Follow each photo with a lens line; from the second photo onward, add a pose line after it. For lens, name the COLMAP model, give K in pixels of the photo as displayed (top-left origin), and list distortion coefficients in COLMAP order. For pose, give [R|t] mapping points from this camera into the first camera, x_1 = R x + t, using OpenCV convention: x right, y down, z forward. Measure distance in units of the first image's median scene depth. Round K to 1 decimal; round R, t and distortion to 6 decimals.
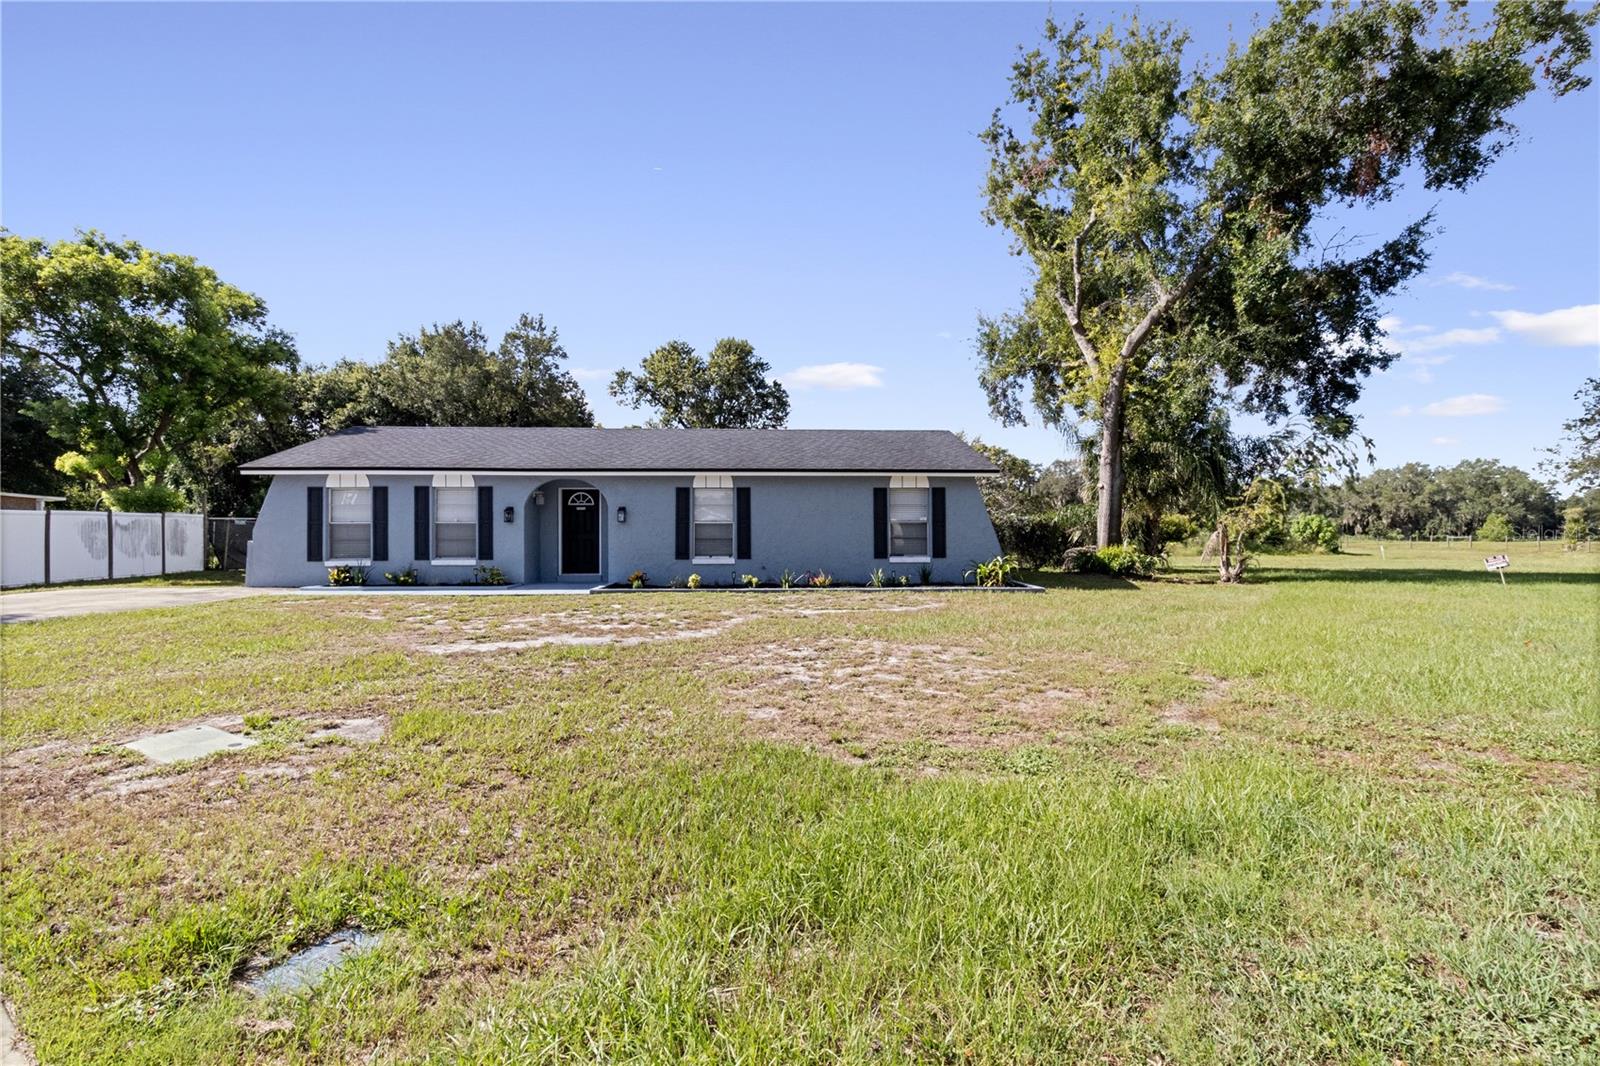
lens RADIAL K [[674.8, 0, 800.0], [0, 674.8, 533.0], [0, 0, 1]] dist [0.002111, 0.000057]
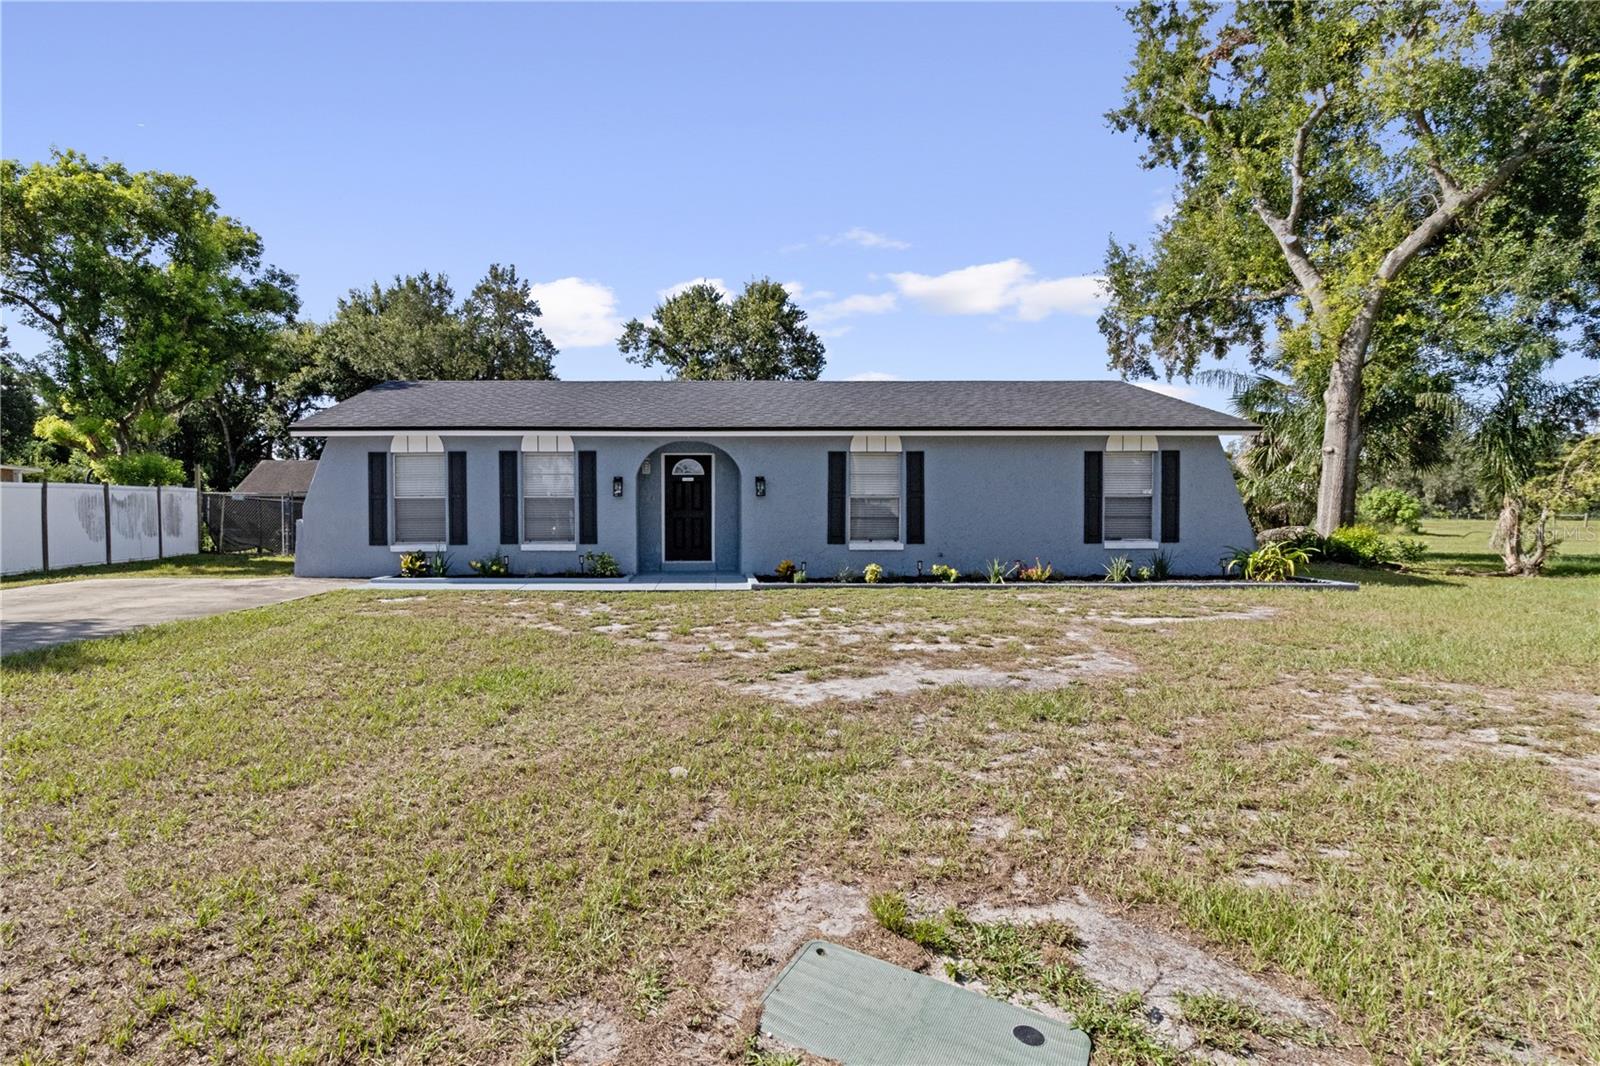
lens RADIAL K [[778.0, 0, 800.0], [0, 778.0, 533.0], [0, 0, 1]] dist [0.000644, 0.000884]
pose [[0.999080, 0.001442, -0.042866, -0.129593], [-0.000171, 0.999560, 0.029647, -0.000133], [0.042890, -0.029613, 0.998641, 0.073756]]
